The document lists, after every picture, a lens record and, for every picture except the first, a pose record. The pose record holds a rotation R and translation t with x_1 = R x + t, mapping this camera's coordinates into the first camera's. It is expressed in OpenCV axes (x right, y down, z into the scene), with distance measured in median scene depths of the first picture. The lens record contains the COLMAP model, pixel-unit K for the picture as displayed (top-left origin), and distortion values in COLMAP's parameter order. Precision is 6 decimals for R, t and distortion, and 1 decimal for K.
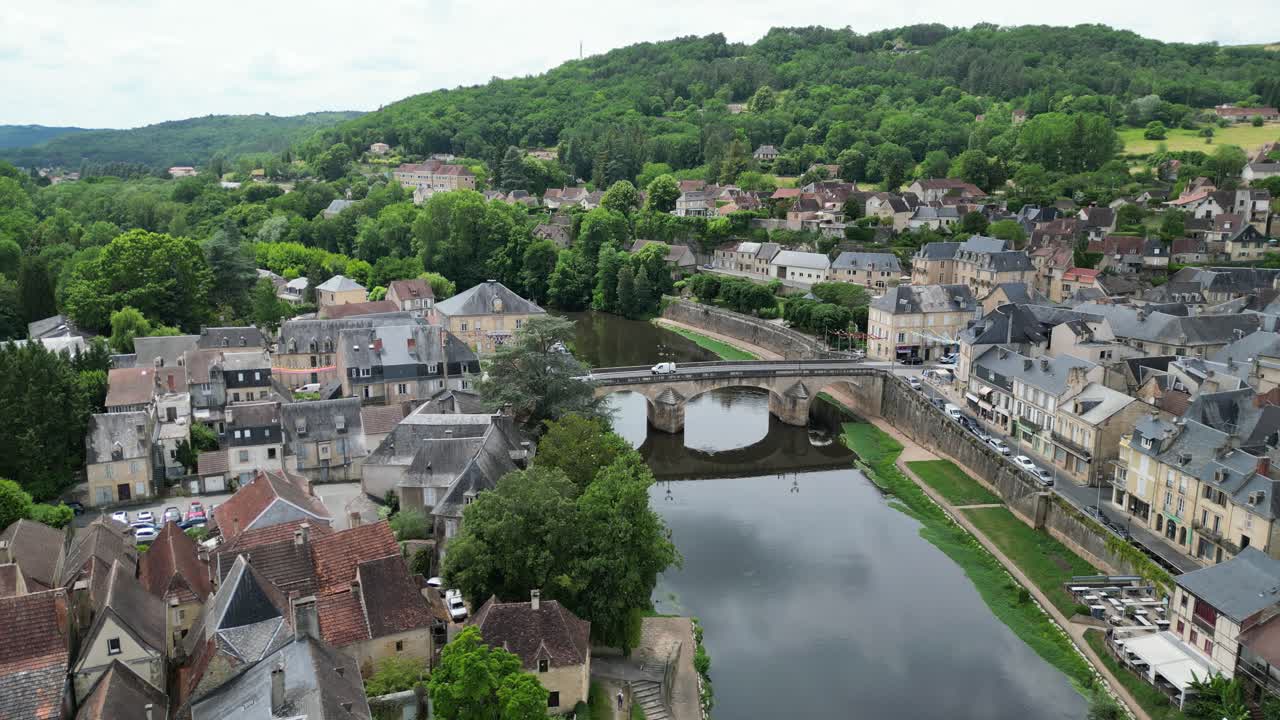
lens RADIAL K [[926.9, 0, 642.3], [0, 926.9, 359.3], [0, 0, 1]] dist [0.043540, -0.021190]
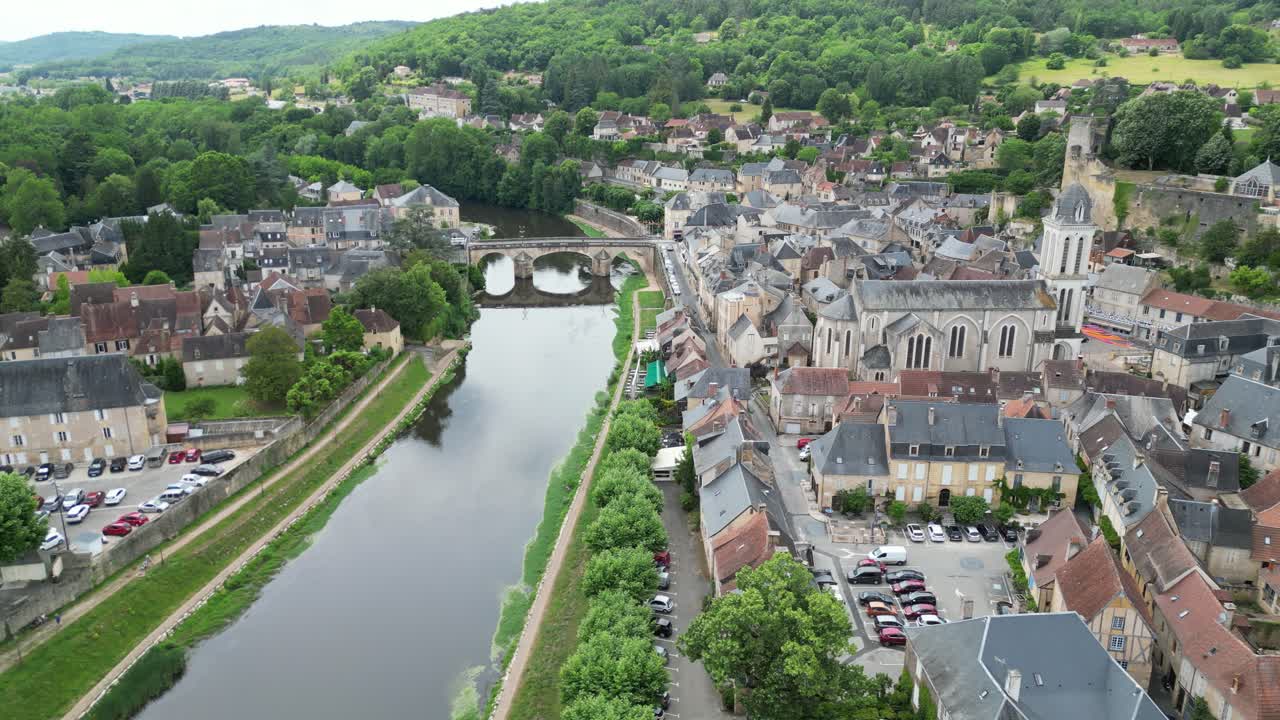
lens RADIAL K [[924.1, 0, 640.9], [0, 924.1, 363.4], [0, 0, 1]] dist [0.057046, -0.043401]
pose [[0.998267, 0.020824, -0.055037, 0.192845], [-0.015231, 0.994855, 0.100154, 0.034886], [0.056840, -0.099142, 0.993449, -0.382926]]
